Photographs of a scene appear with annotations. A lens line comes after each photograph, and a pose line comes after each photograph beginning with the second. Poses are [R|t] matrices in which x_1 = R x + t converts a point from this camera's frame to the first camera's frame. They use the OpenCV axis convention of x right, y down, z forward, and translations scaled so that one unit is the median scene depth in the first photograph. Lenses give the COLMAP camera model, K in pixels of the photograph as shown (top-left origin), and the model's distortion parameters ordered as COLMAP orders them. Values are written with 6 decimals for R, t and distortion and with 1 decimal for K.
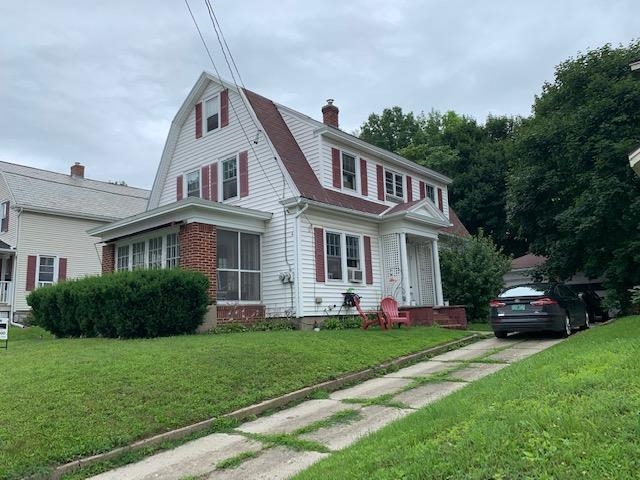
lens RADIAL K [[486.6, 0, 320.0], [0, 486.6, 240.0], [0, 0, 1]] dist [0.101460, 0.000045]
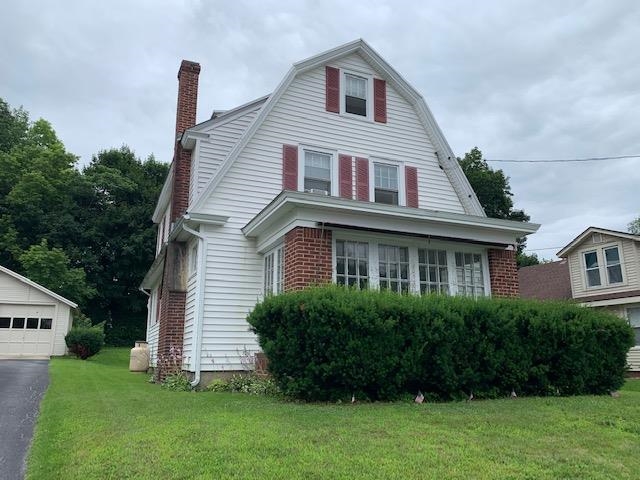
lens RADIAL K [[484.1, 0, 320.0], [0, 484.1, 240.0], [0, 0, 1]] dist [-0.001363, 0.000209]
pose [[0.432600, 0.253534, 0.865204, -0.846771], [-0.155373, 0.966254, -0.205459, 0.124807], [-0.888097, -0.045548, 0.457394, 0.709897]]
